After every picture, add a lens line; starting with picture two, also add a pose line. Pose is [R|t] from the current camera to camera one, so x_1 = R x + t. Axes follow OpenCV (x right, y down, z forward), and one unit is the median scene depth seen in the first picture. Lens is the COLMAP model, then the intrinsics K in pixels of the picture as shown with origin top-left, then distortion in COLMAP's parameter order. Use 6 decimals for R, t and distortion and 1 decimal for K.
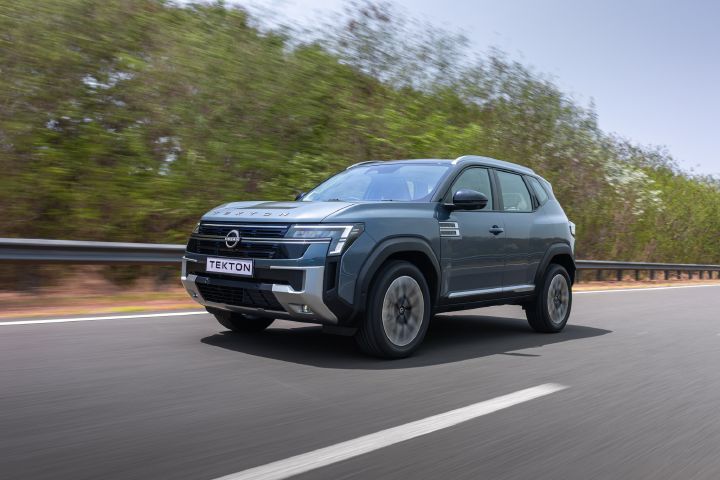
lens RADIAL K [[688.8, 0, 360.0], [0, 688.8, 240.0], [0, 0, 1]] dist [0.006086, 0.006742]
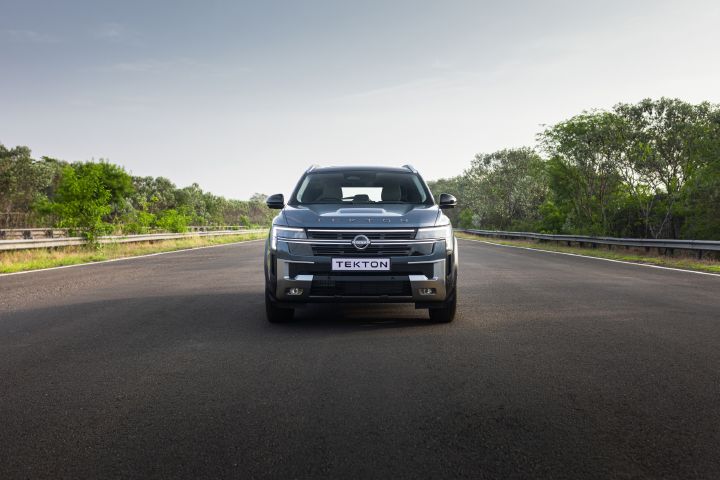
lens RADIAL K [[688.8, 0, 360.0], [0, 688.8, 240.0], [0, 0, 1]] dist [0.006086, 0.006742]
pose [[0.761921, -0.056798, 0.645175, -1.004453], [0.032043, 0.998233, 0.050039, -0.068499], [-0.646877, -0.017452, 0.762395, 0.070157]]
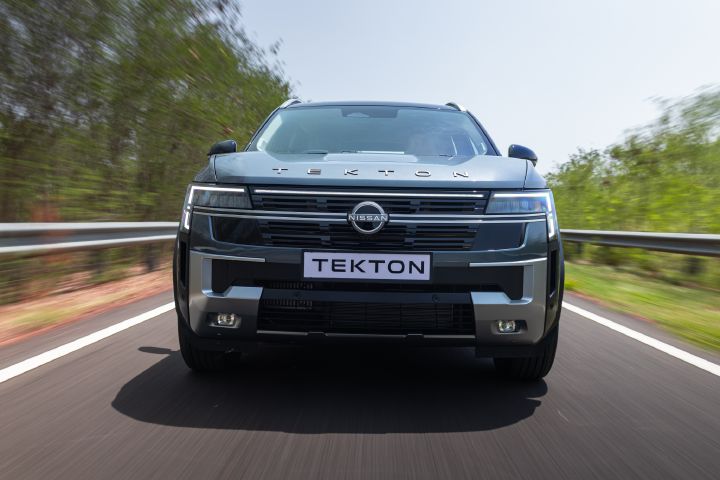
lens RADIAL K [[688.8, 0, 360.0], [0, 688.8, 240.0], [0, 0, 1]] dist [0.006086, 0.006742]
pose [[0.772365, -0.043138, 0.633713, -0.561548], [0.013954, 0.998603, 0.050970, -0.012153], [-0.635026, -0.030524, 0.771887, 0.588220]]
